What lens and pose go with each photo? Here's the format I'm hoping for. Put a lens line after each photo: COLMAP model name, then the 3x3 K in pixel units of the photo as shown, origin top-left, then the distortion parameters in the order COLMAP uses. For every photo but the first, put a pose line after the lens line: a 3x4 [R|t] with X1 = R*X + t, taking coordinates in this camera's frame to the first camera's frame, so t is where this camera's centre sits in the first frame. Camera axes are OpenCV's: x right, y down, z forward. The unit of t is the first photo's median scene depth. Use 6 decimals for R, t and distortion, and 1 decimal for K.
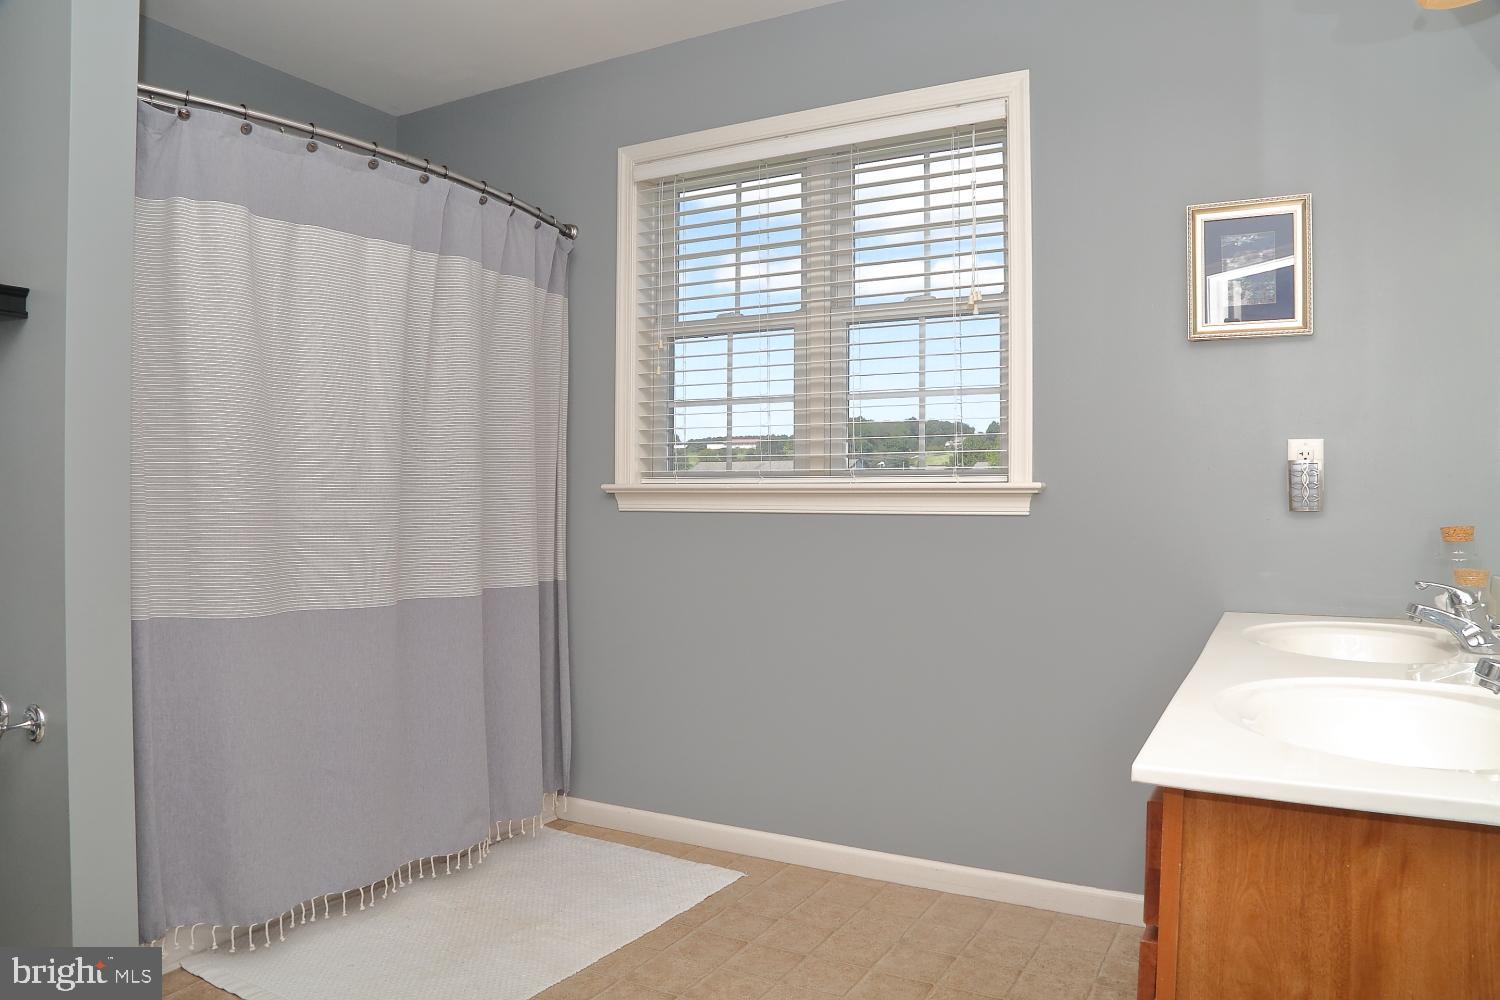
lens RADIAL K [[1024.9, 0, 751.3], [0, 1024.9, 494.9], [0, 0, 1]] dist [-0.115873, 0.060184]
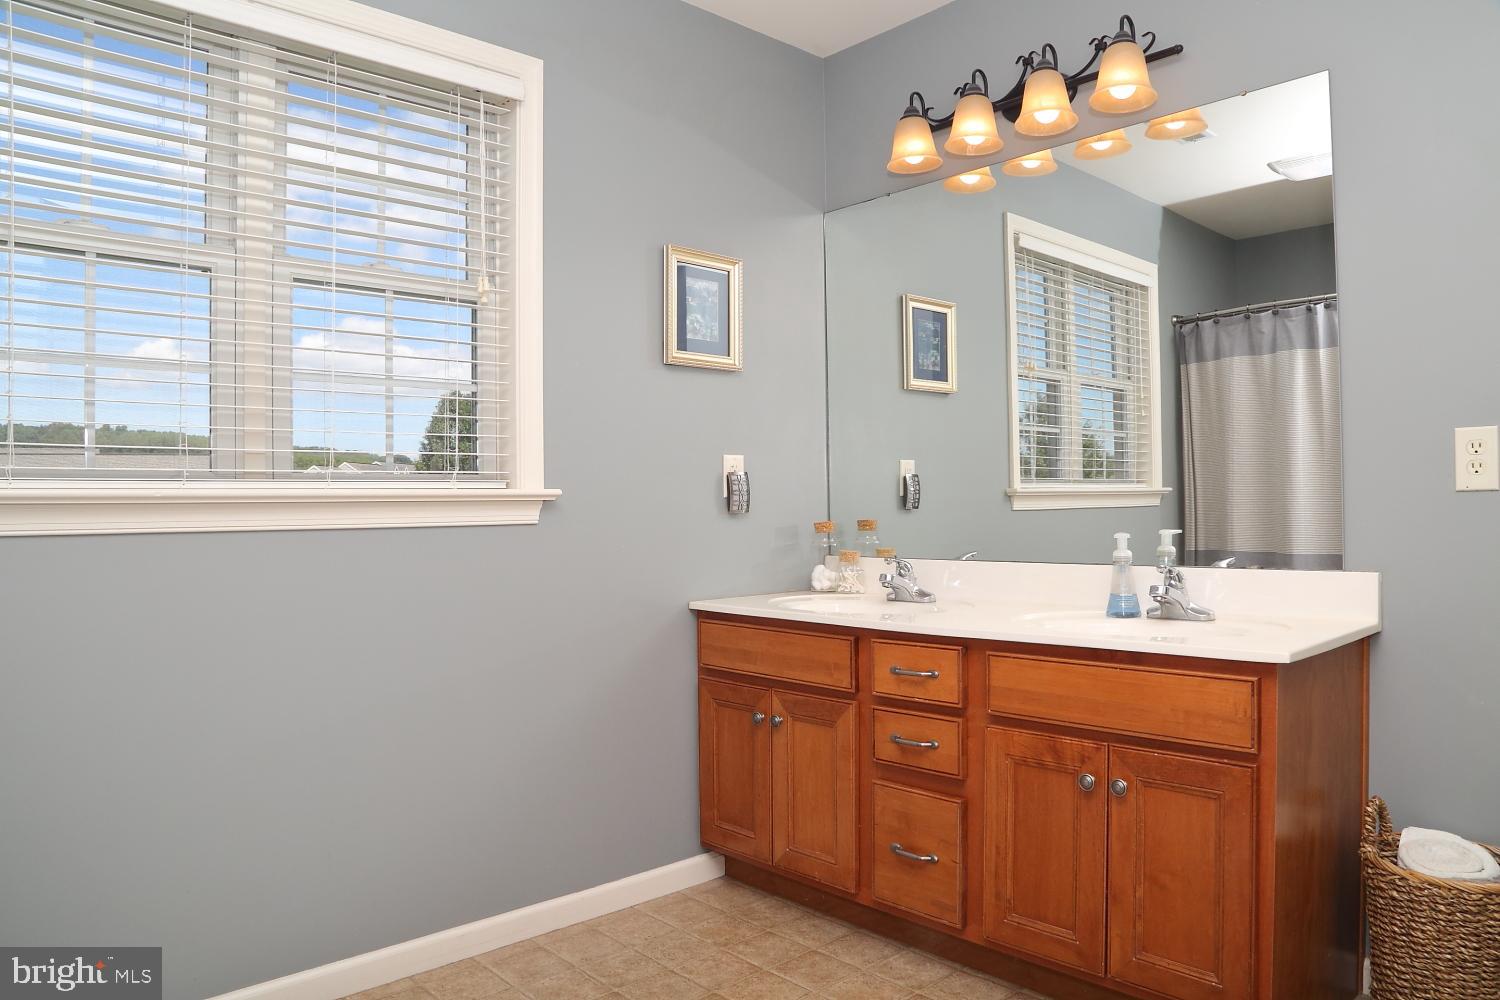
lens RADIAL K [[1024.9, 0, 750.9], [0, 1024.9, 502.3], [0, 0, 1]] dist [-0.115873, 0.060184]
pose [[0.318233, -0.004278, 0.948003, -0.564376], [0.012320, 0.999924, 0.000377, 0.002089], [-0.947932, 0.011560, 0.318262, 0.500387]]
